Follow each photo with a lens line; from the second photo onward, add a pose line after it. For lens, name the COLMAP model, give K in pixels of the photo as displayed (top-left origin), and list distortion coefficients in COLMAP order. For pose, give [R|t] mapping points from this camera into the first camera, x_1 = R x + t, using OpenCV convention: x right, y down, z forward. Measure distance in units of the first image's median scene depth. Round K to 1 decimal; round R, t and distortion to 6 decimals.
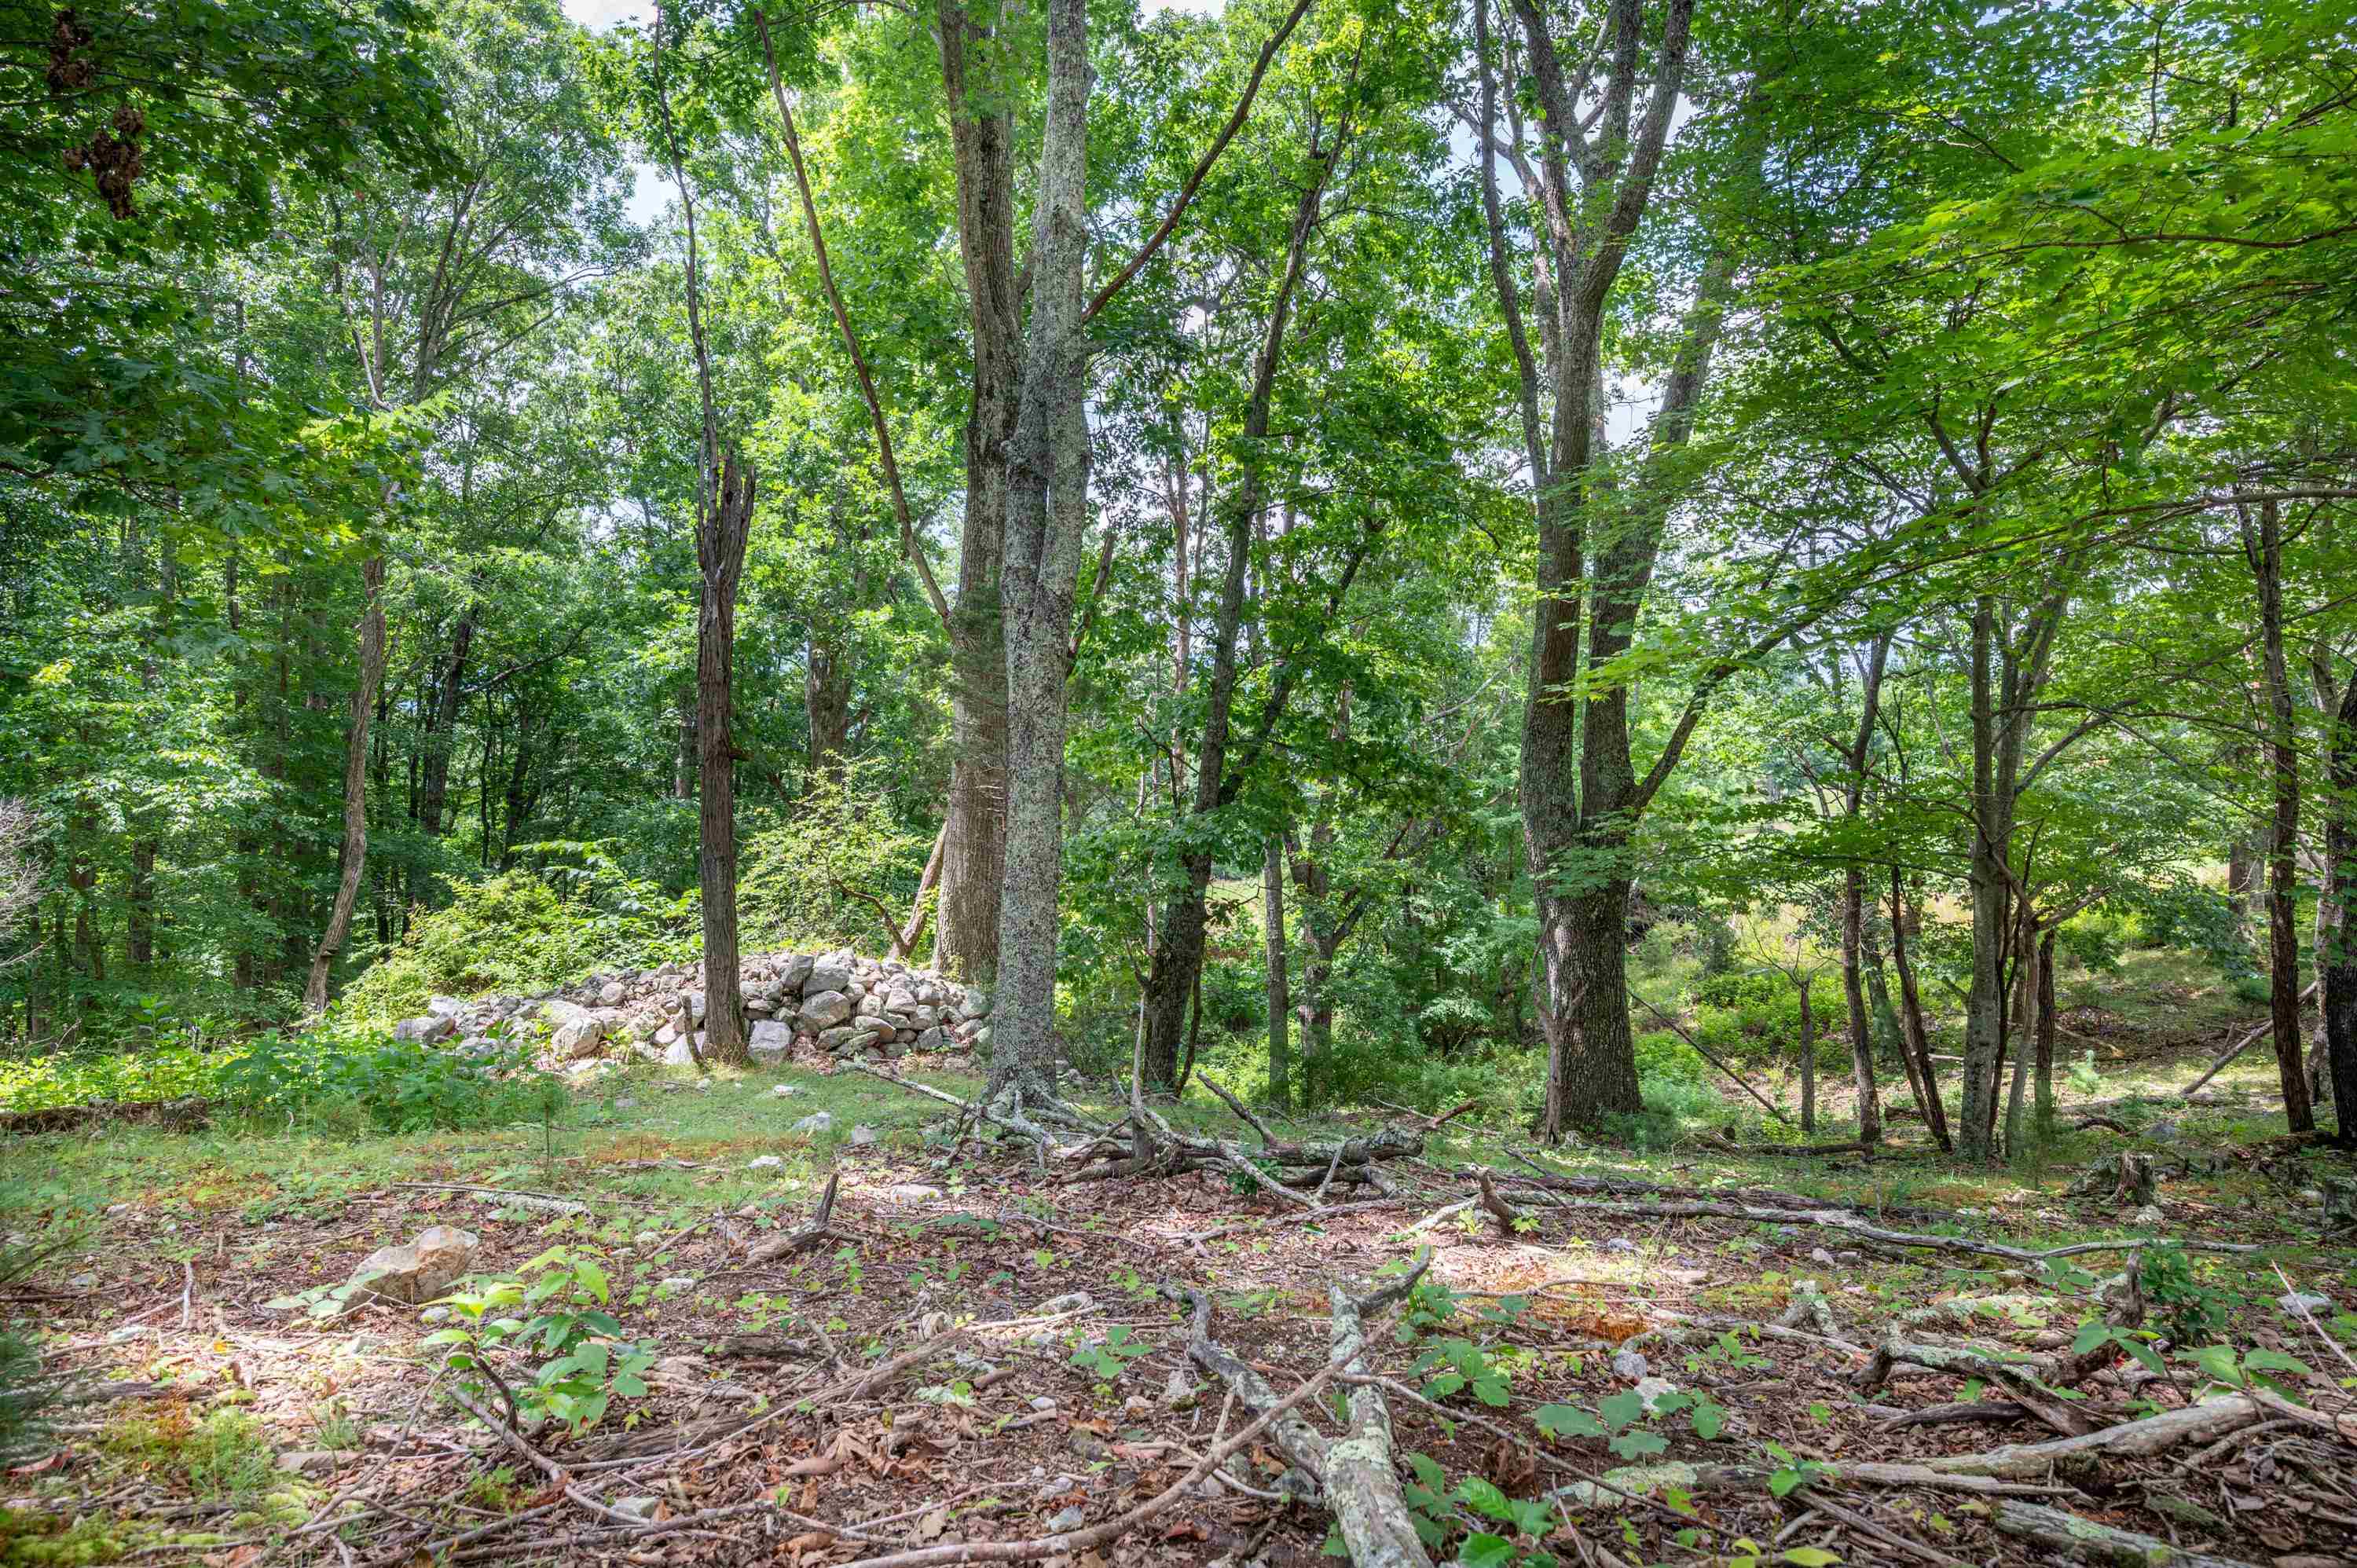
lens RADIAL K [[1312.0, 0, 1175.8], [0, 1312.0, 786.1], [0, 0, 1]] dist [-0.003078, -0.000477]
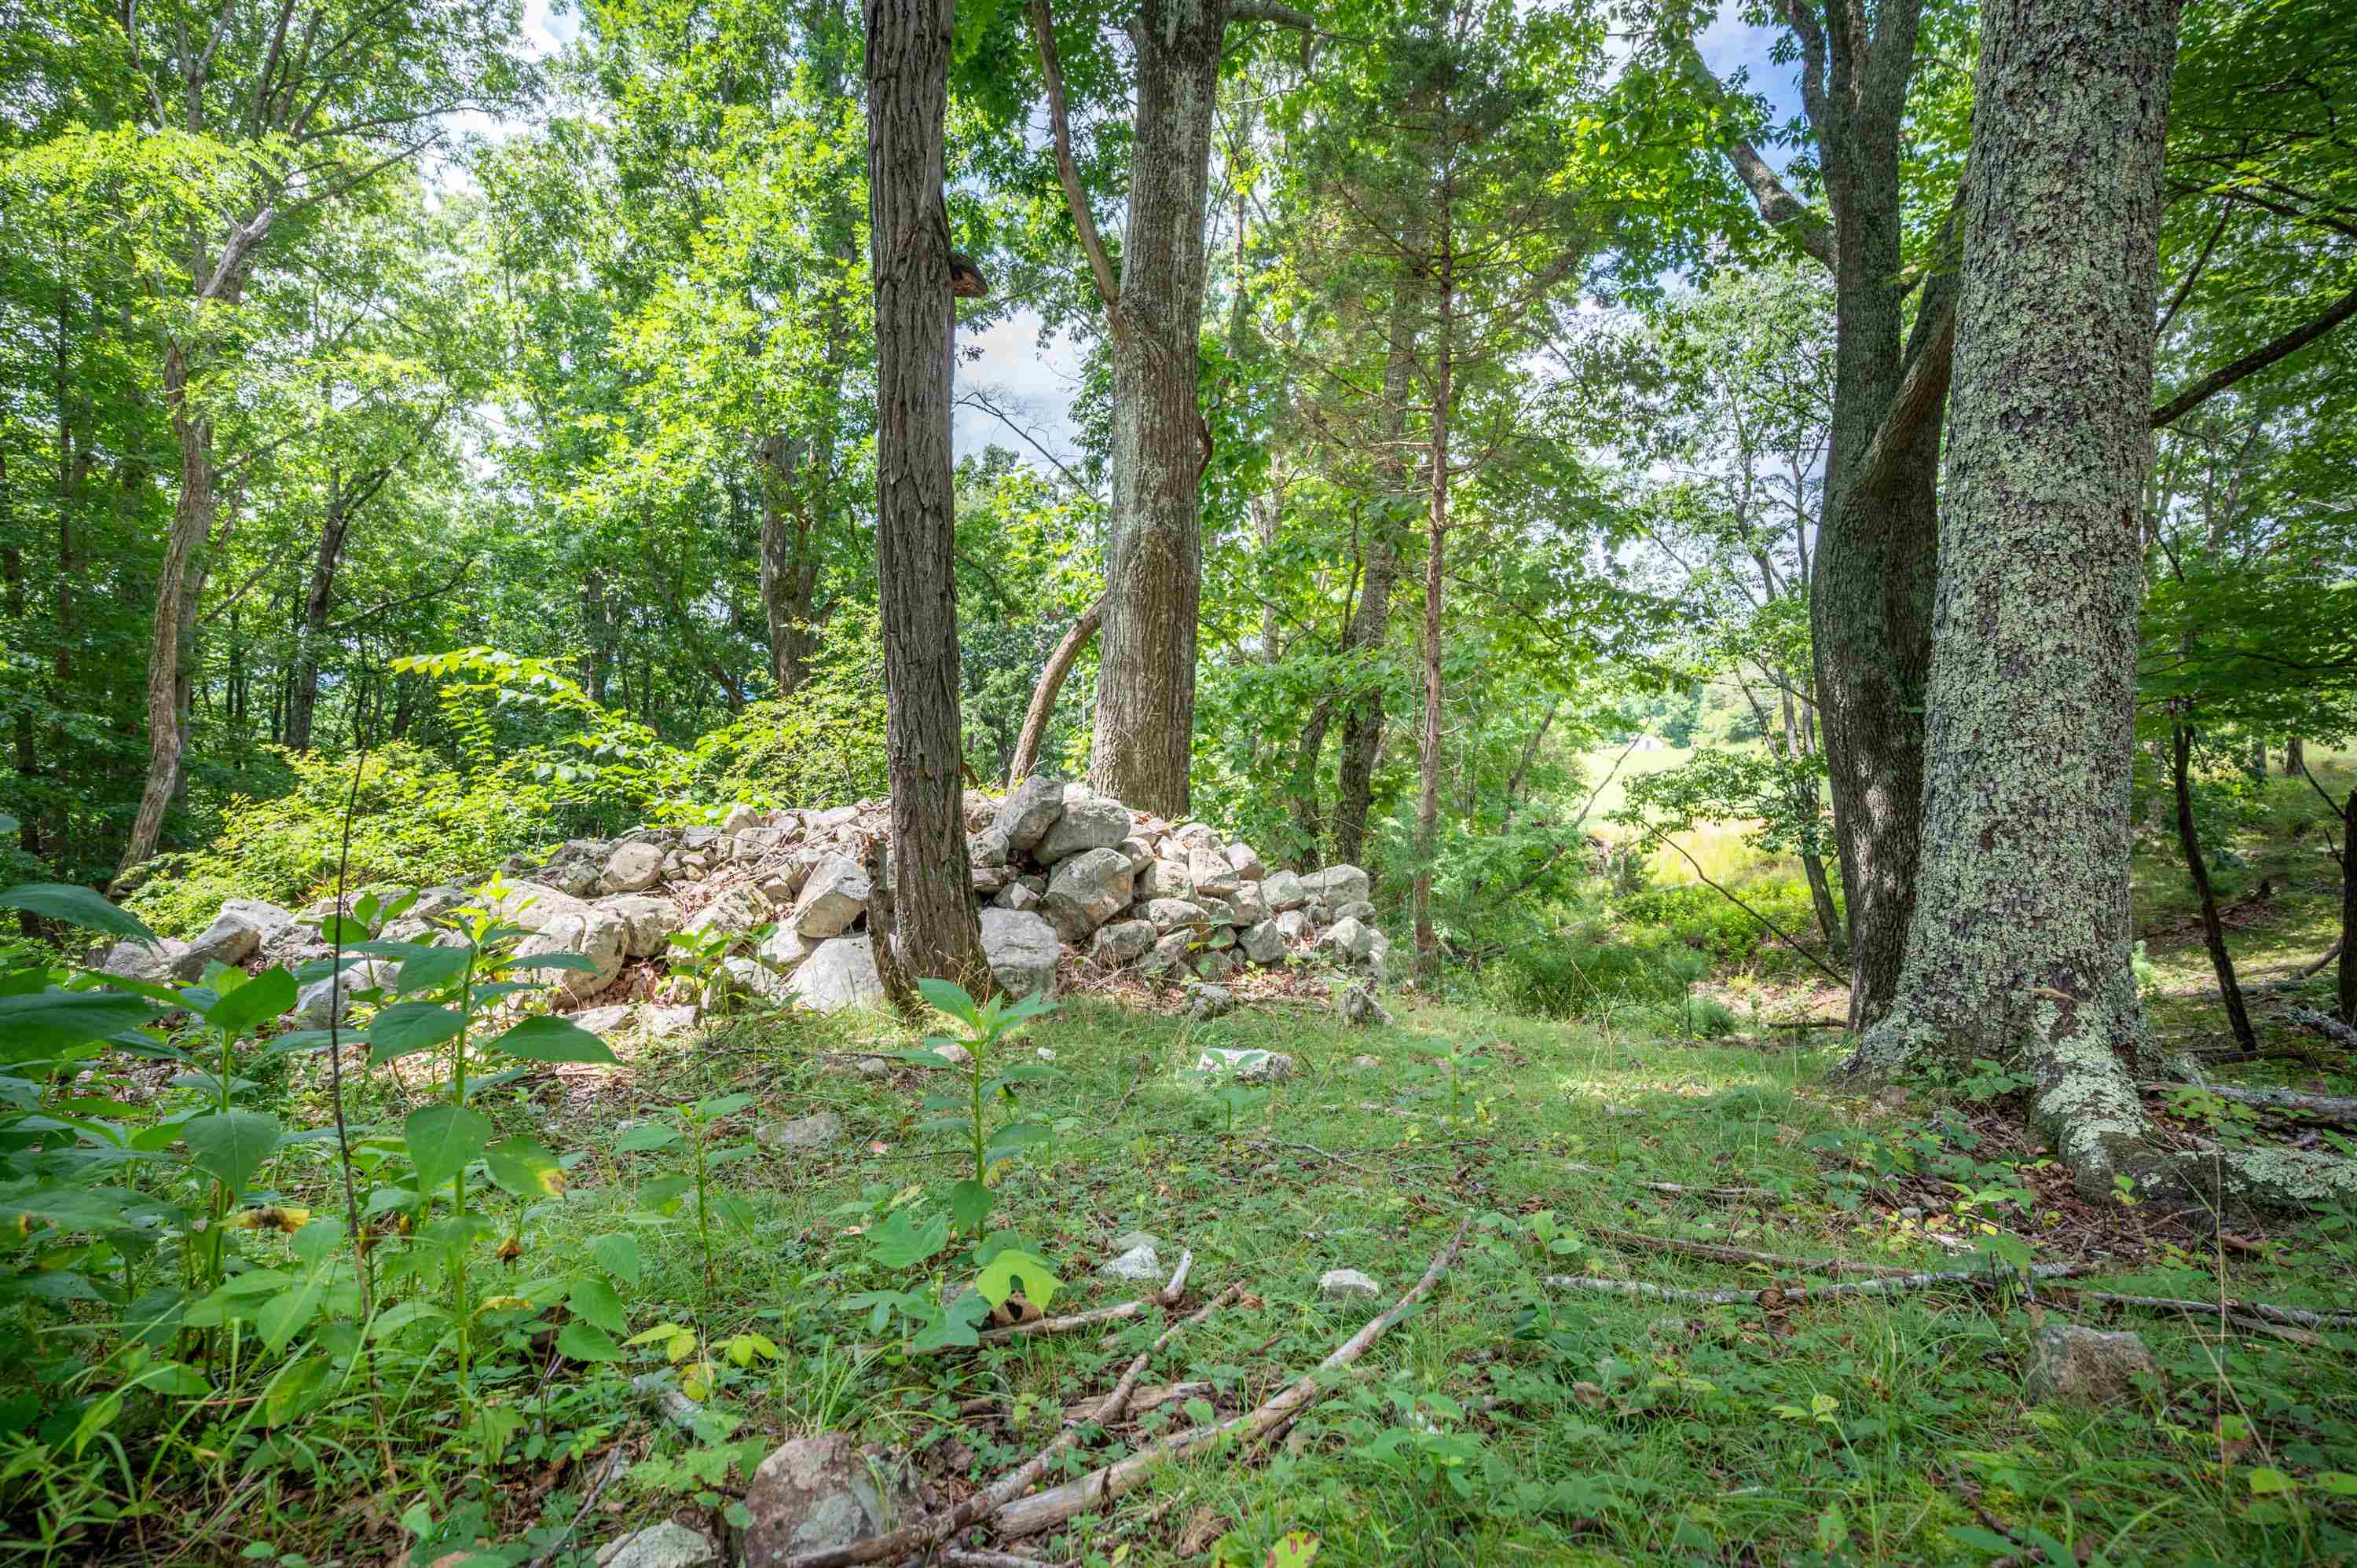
lens RADIAL K [[1139.2, 0, 1179.4], [0, 1139.2, 777.8], [0, 0, 1]] dist [0.005838, 0.000685]
pose [[0.990647, -0.016791, 0.135410, -0.282268], [0.014682, 0.999755, 0.016557, 0.118743], [-0.135654, -0.014414, 0.990651, 0.552817]]
